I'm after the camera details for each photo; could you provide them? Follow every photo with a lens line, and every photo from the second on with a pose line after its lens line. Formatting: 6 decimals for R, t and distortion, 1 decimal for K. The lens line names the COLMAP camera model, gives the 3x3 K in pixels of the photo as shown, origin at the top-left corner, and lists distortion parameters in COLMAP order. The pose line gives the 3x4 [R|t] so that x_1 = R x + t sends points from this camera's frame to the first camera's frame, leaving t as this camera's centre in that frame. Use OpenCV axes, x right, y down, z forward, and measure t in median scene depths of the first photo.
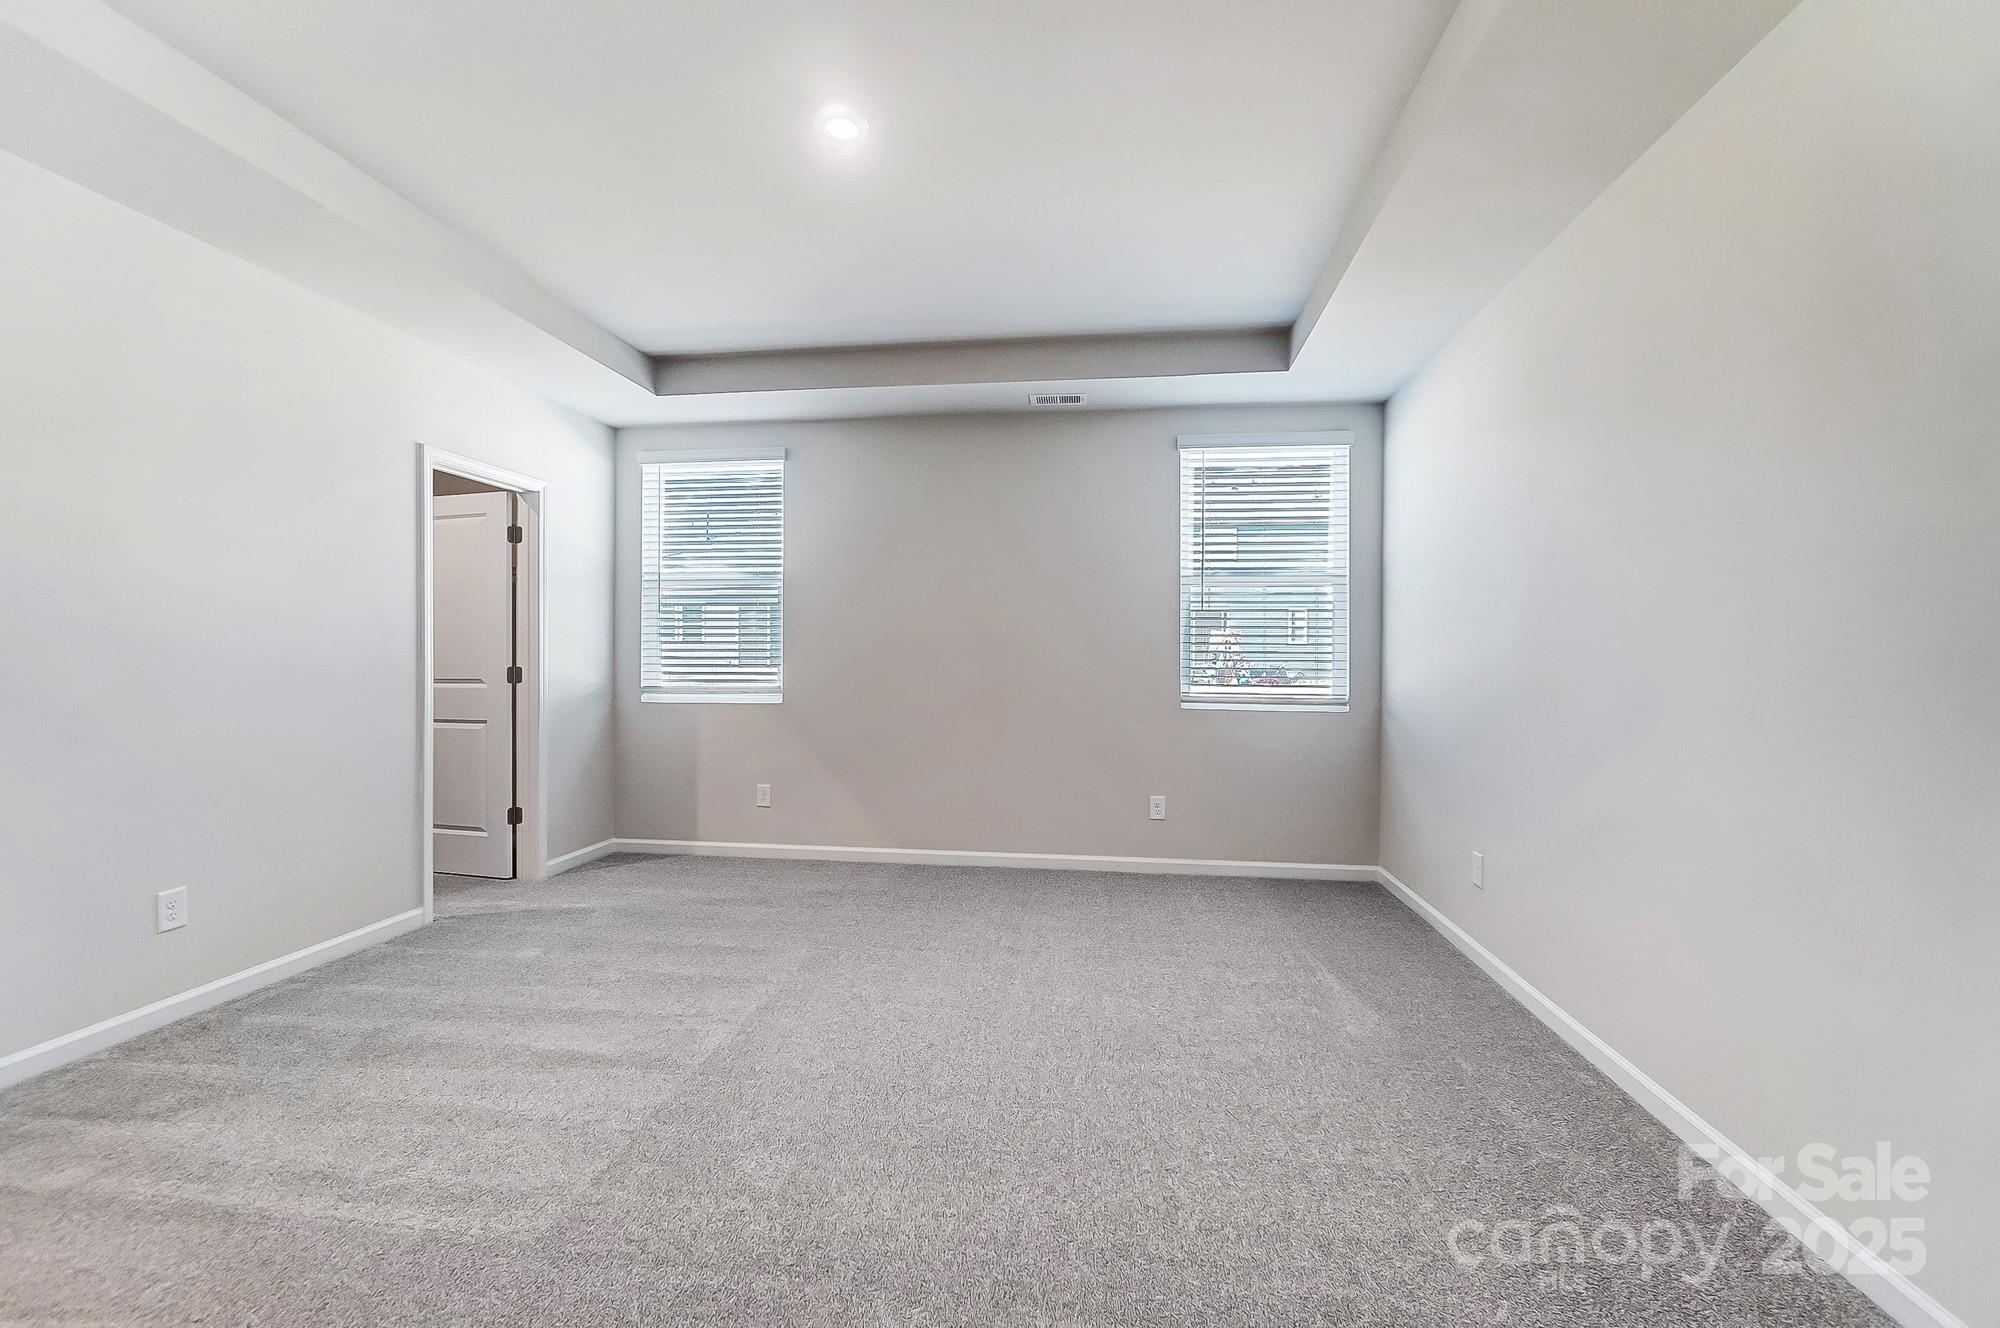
lens RADIAL K [[879.3, 0, 1000.0], [0, 879.3, 664.0], [0, 0, 1]] dist [-0.054049, 0.018114]
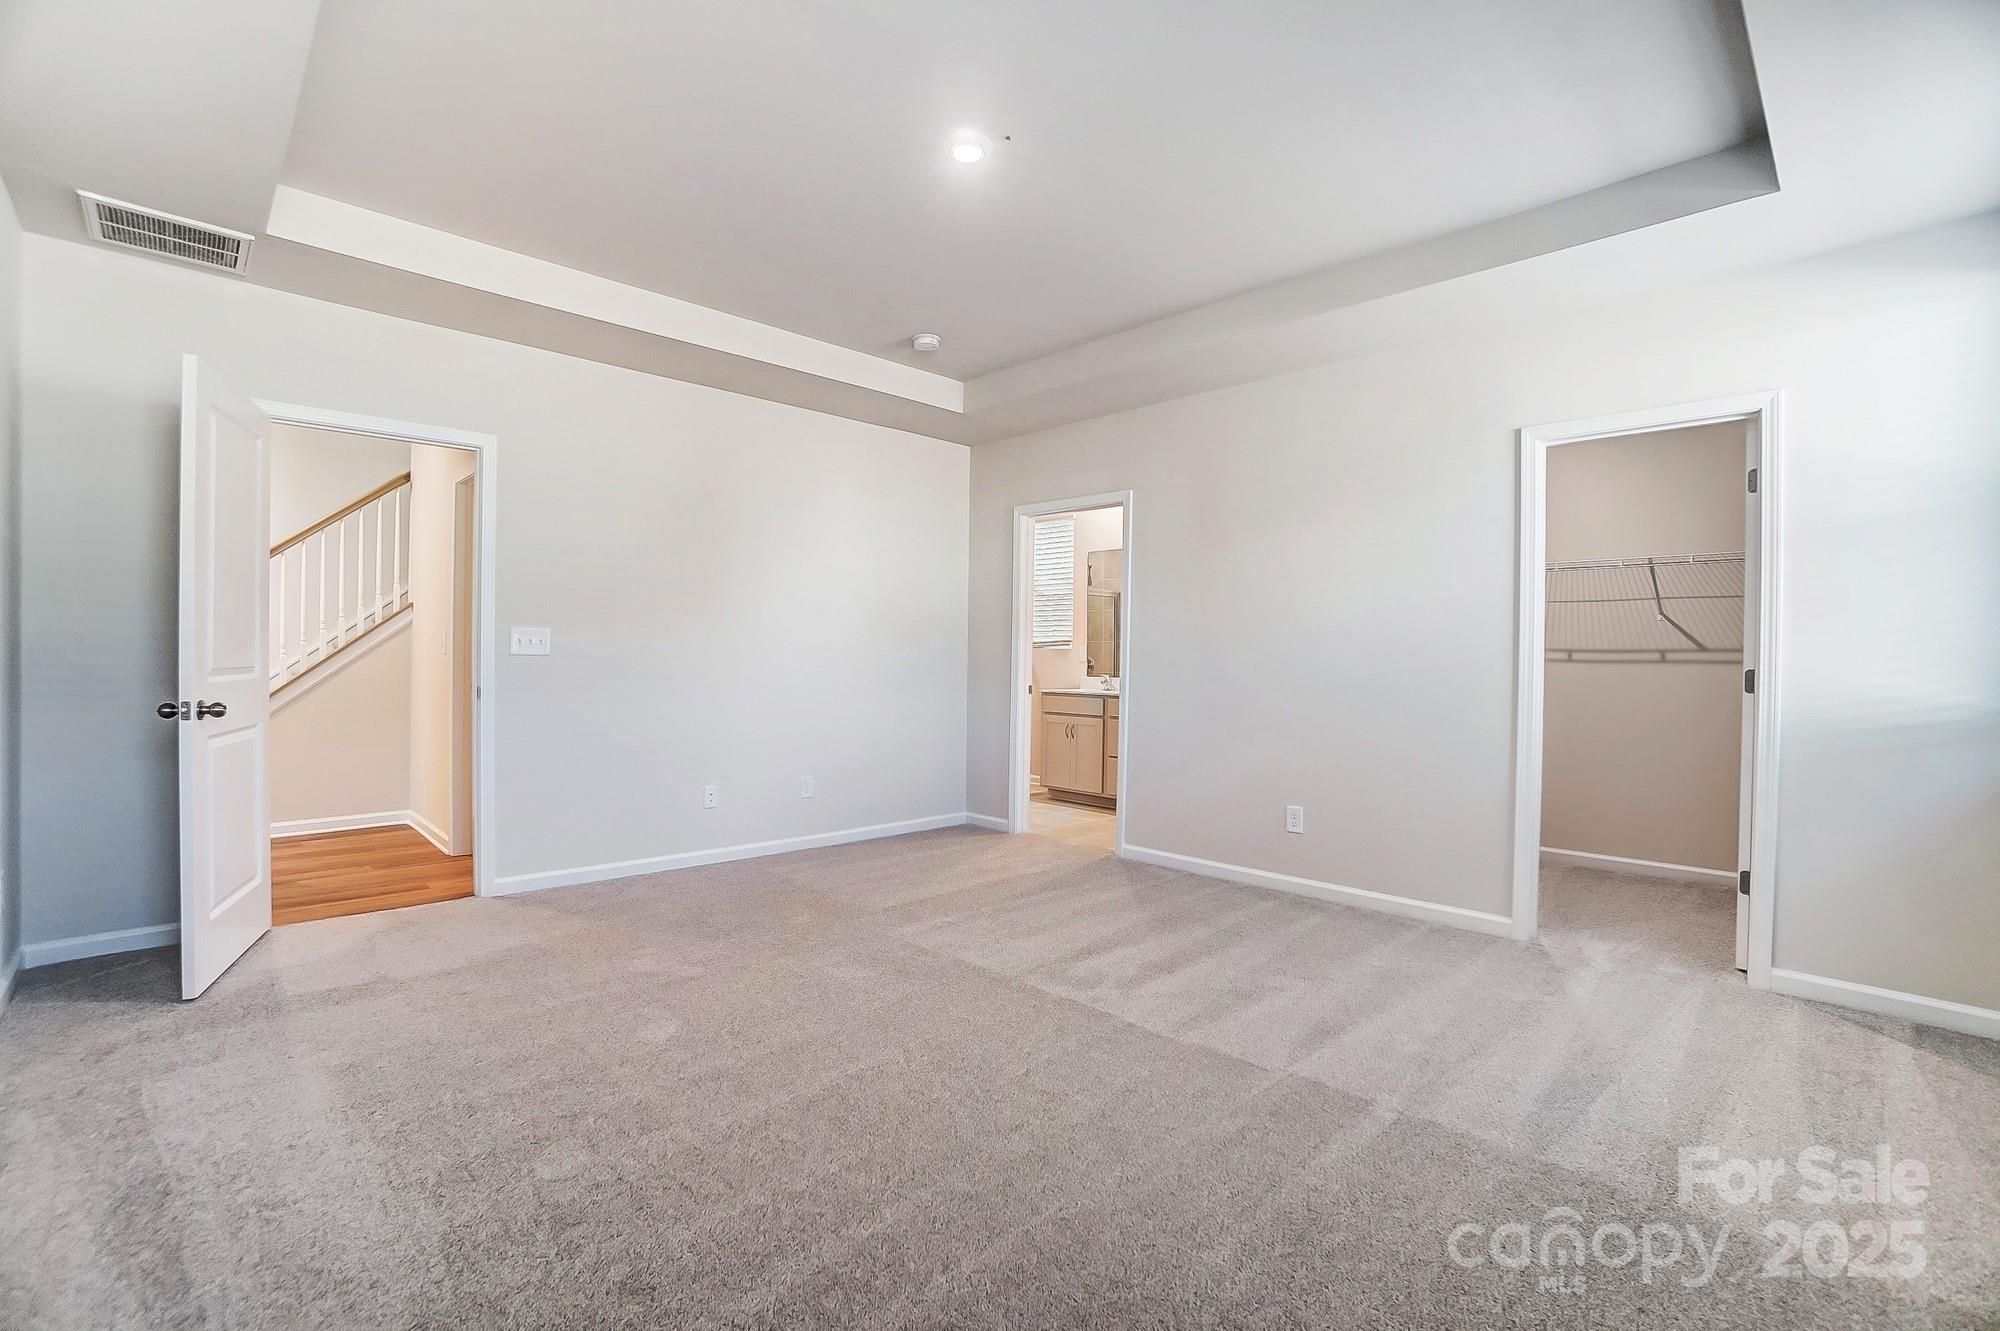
lens RADIAL K [[879.3, 0, 1000.0], [0, 879.3, 665.5], [0, 0, 1]] dist [-0.054049, 0.018114]
pose [[-0.617010, 0.004252, -0.786944, 0.538395], [-0.012808, 0.999799, 0.015445, -0.004413], [0.786851, 0.019609, -0.616832, 1.441997]]
